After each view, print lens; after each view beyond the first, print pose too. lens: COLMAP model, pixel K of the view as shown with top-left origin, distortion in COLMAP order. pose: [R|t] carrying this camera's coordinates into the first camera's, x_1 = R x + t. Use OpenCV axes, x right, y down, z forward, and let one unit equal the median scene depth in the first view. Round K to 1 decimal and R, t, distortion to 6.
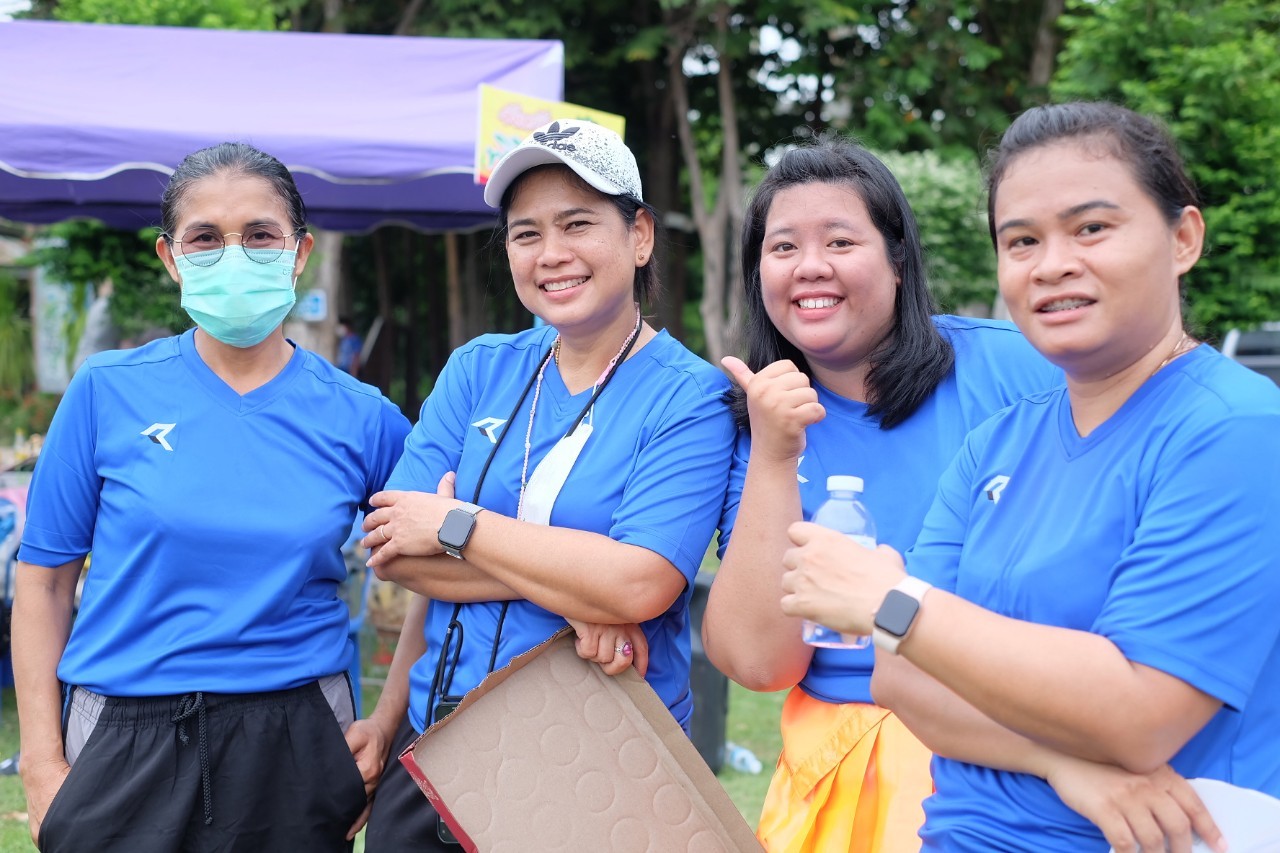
lens RADIAL K [[1977.1, 0, 640.0], [0, 1977.1, 426.5], [0, 0, 1]] dist [-0.033341, 0.083484]
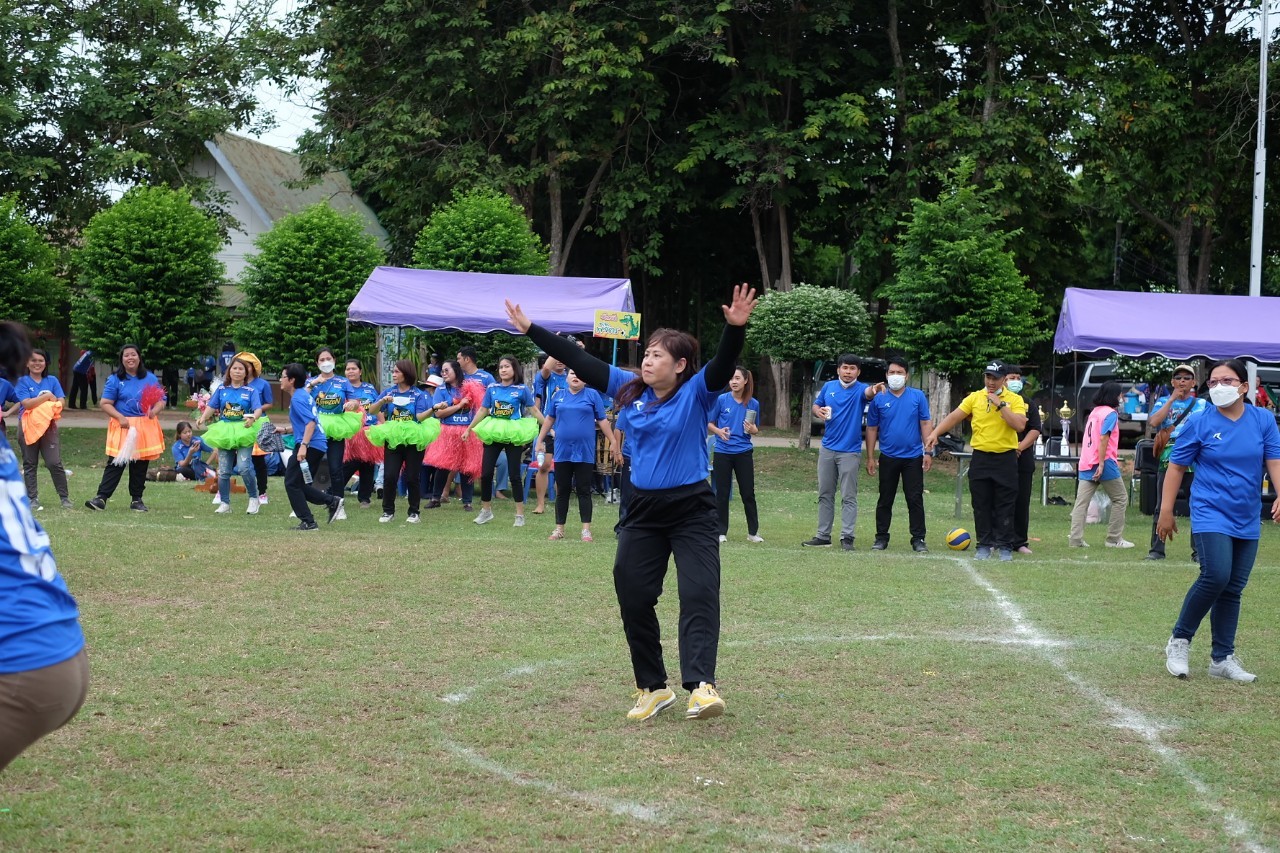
lens RADIAL K [[1977.1, 0, 640.0], [0, 1977.1, 426.5], [0, 0, 1]] dist [-0.033341, 0.083484]
pose [[0.994052, 0.014315, -0.107964, 0.178428], [-0.014945, 0.999876, -0.005030, 0.025865], [0.107879, 0.006614, 0.994142, -1.162764]]
